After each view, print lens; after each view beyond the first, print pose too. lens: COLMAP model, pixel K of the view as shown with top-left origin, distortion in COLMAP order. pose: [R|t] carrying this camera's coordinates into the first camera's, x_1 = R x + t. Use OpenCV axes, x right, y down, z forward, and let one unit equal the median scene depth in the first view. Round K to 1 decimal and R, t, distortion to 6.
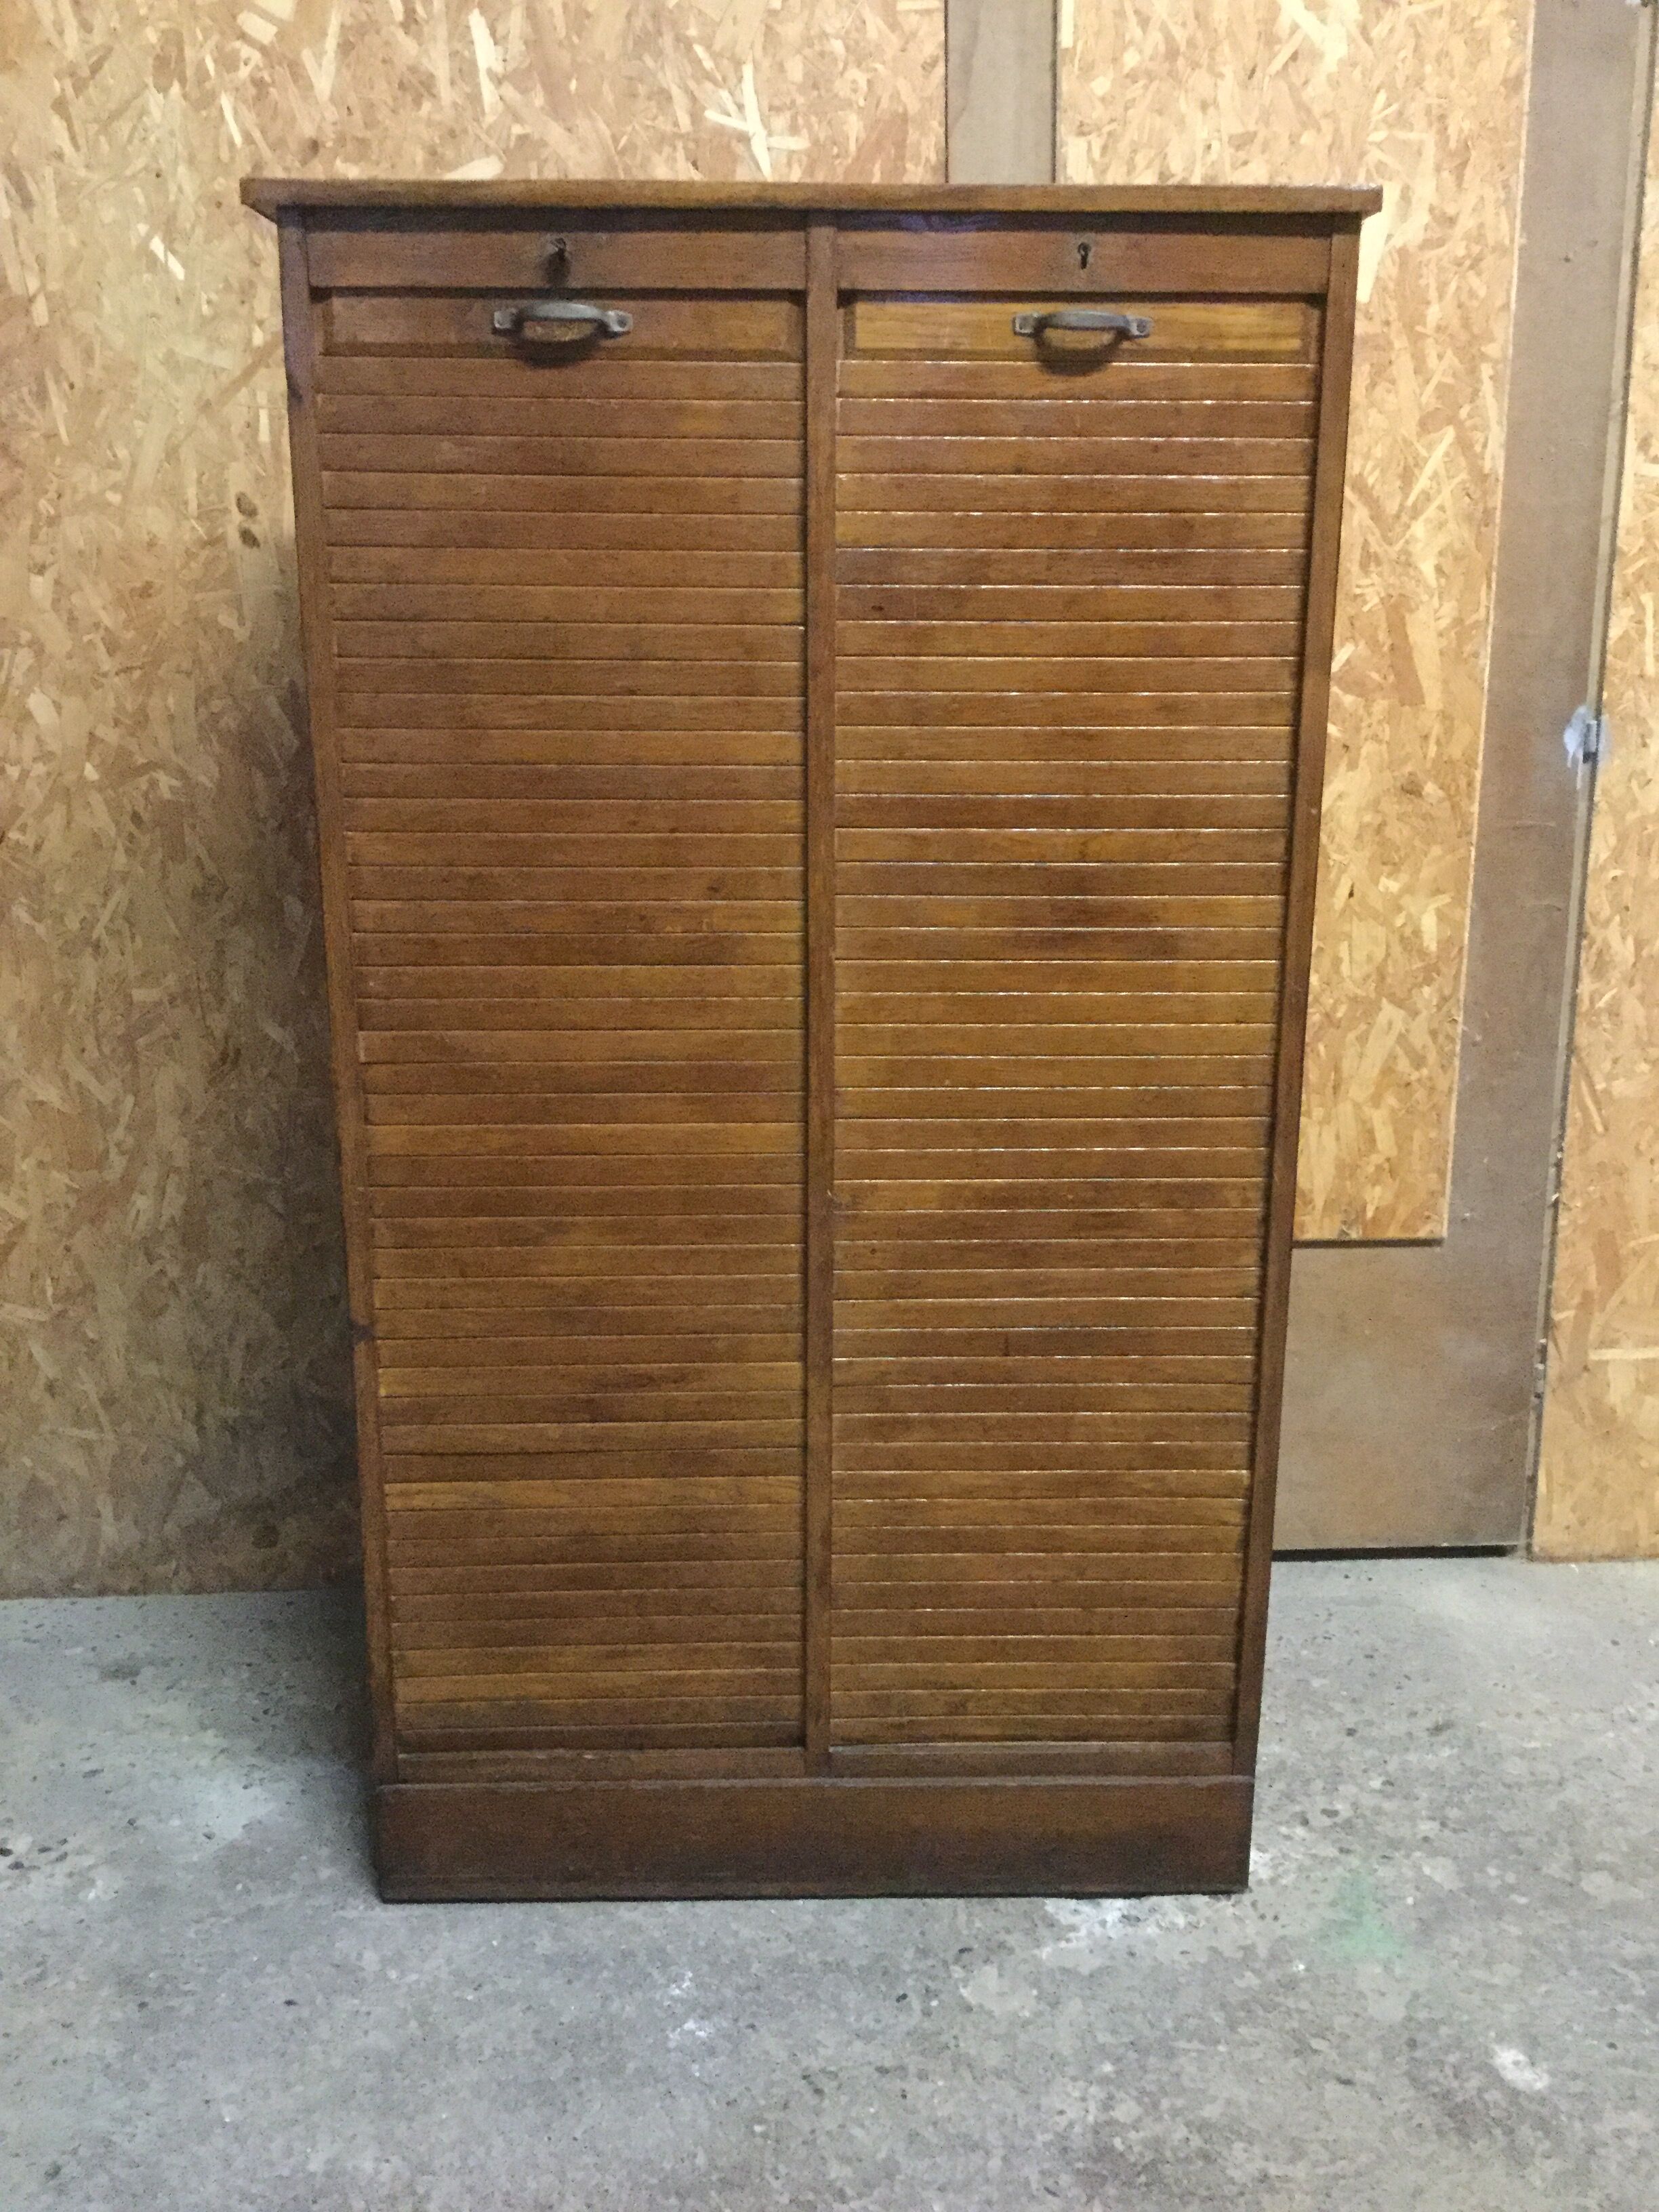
lens RADIAL K [[2009.2, 0, 829.5], [0, 2009.2, 1106.0], [0, 0, 1]] dist [0.096726, -0.208625]
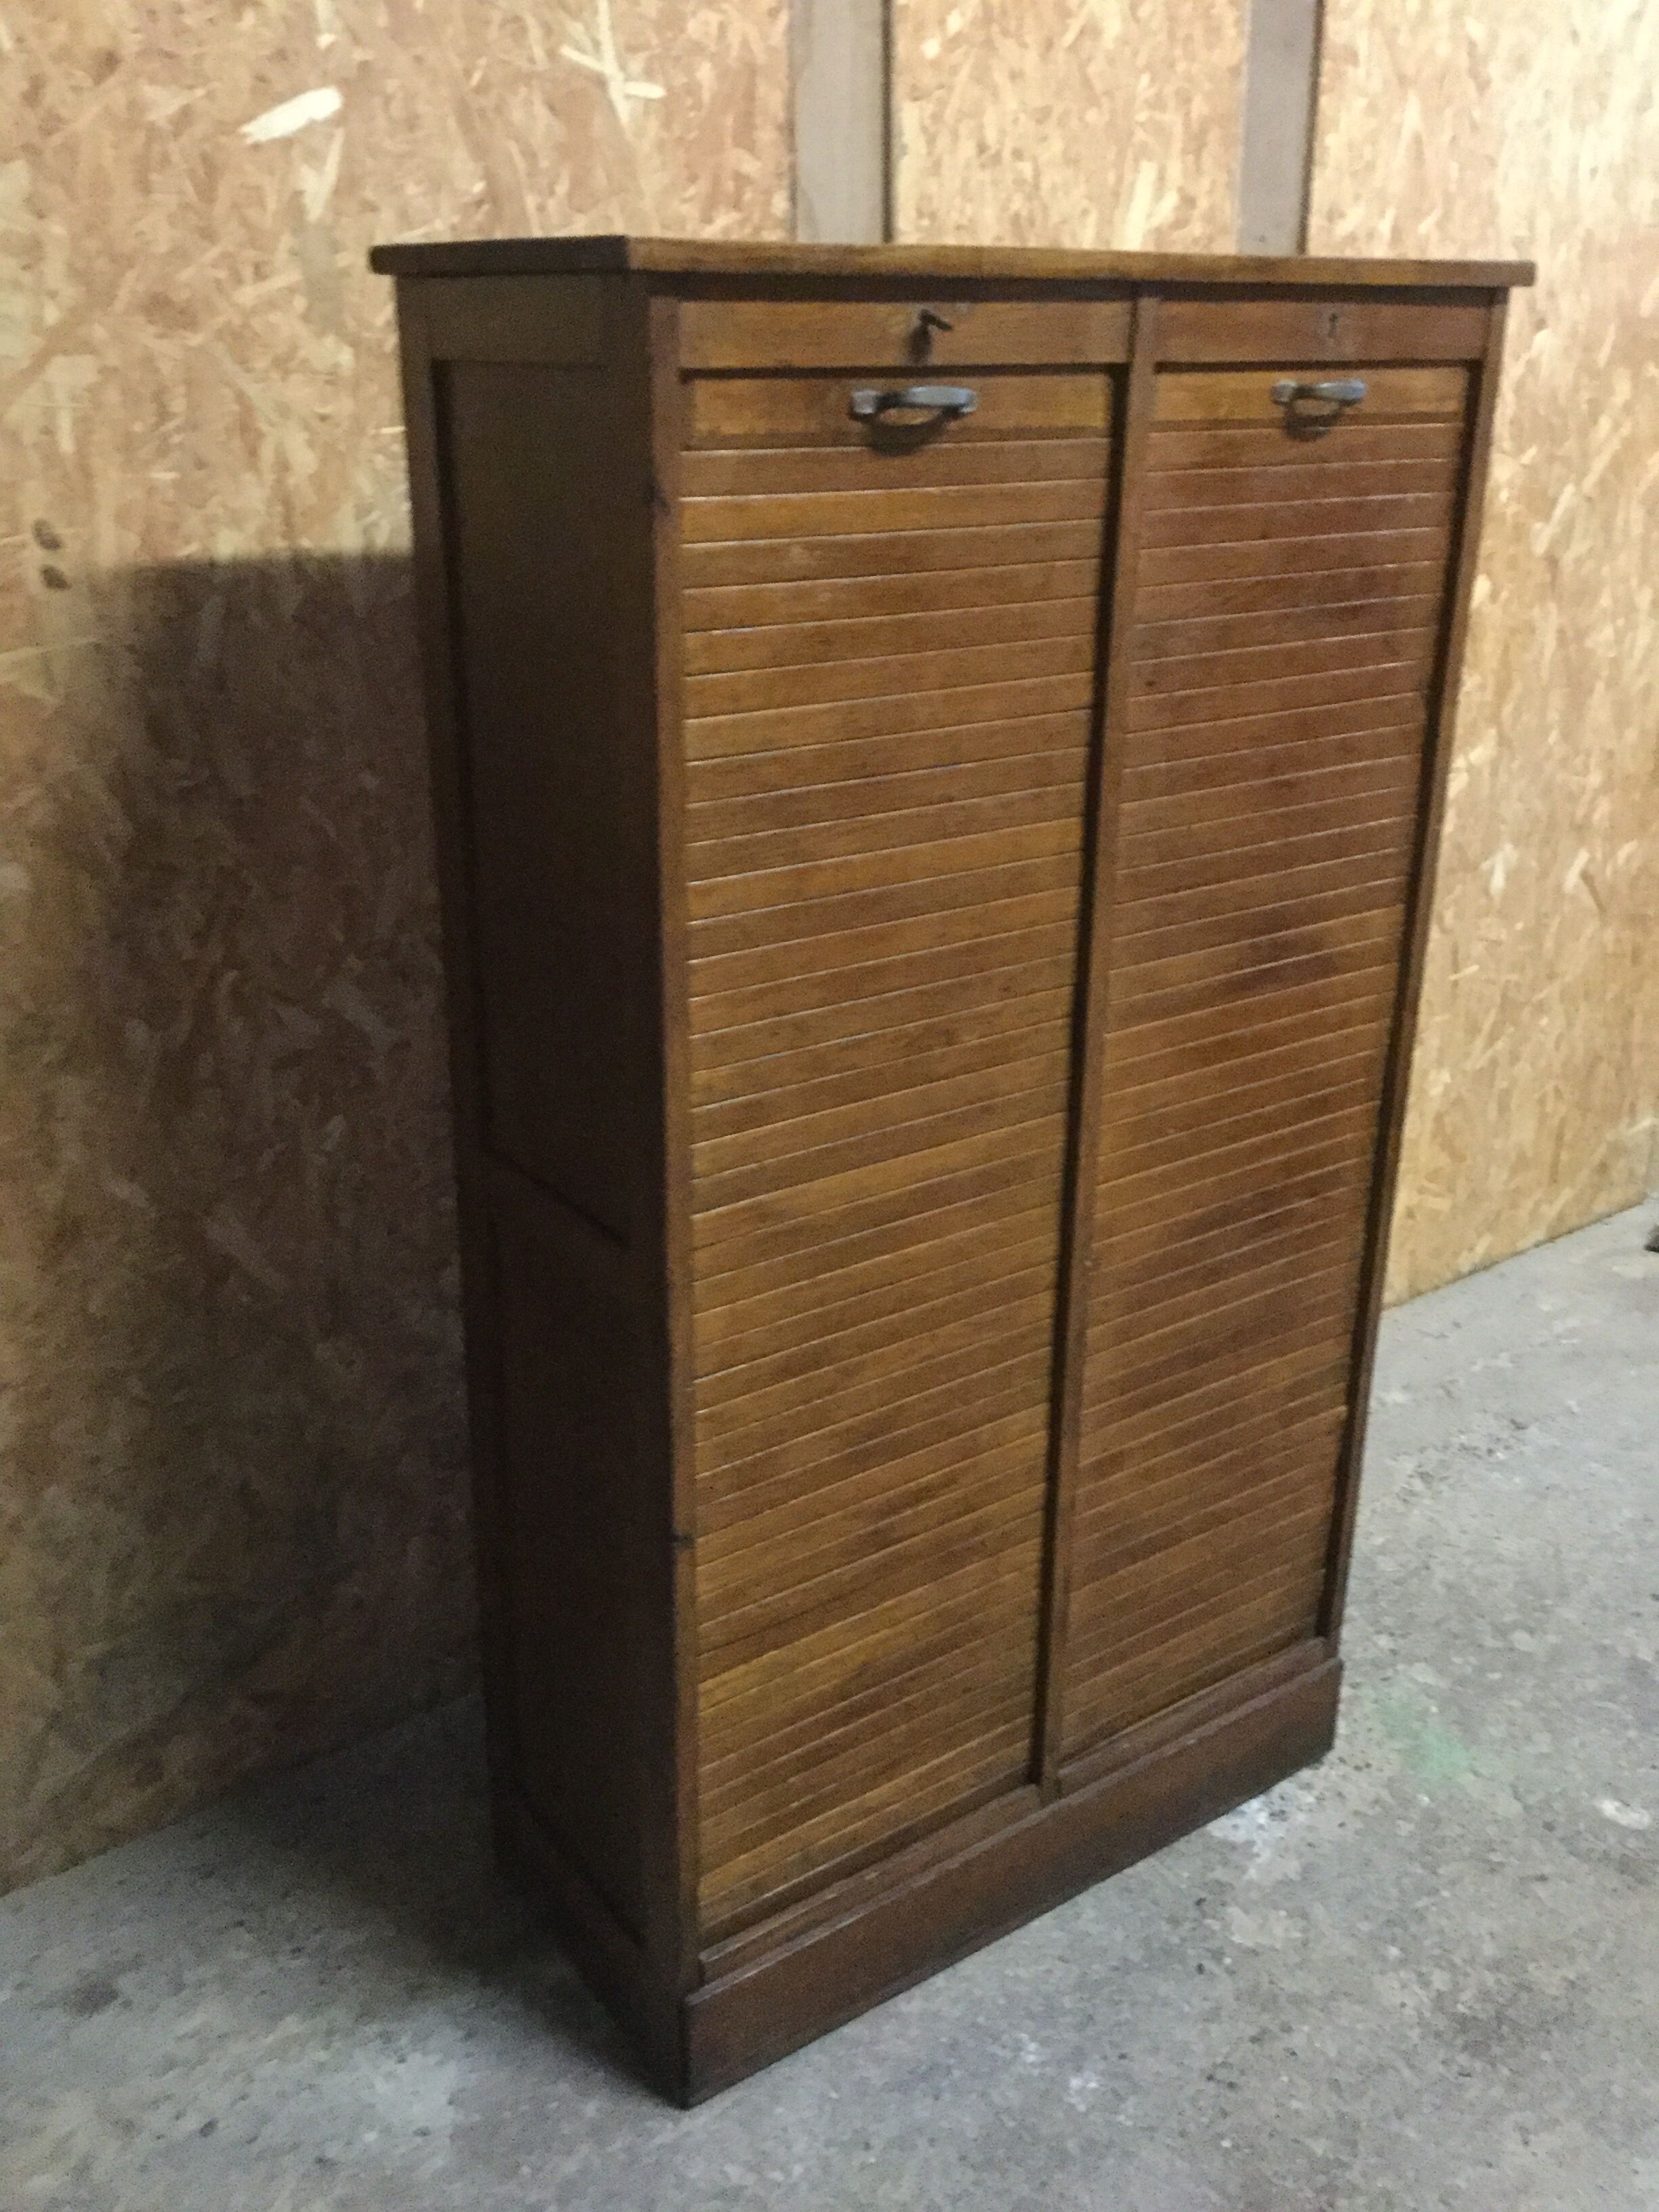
lens RADIAL K [[2003.3, 0, 829.5], [0, 2003.3, 1106.0], [0, 0, 1]] dist [0.099132, -0.178837]
pose [[0.827378, -0.201778, 0.524148, -0.556482], [0.141752, 0.978045, 0.152754, -0.184414], [-0.543463, -0.052086, 0.837815, 0.217964]]
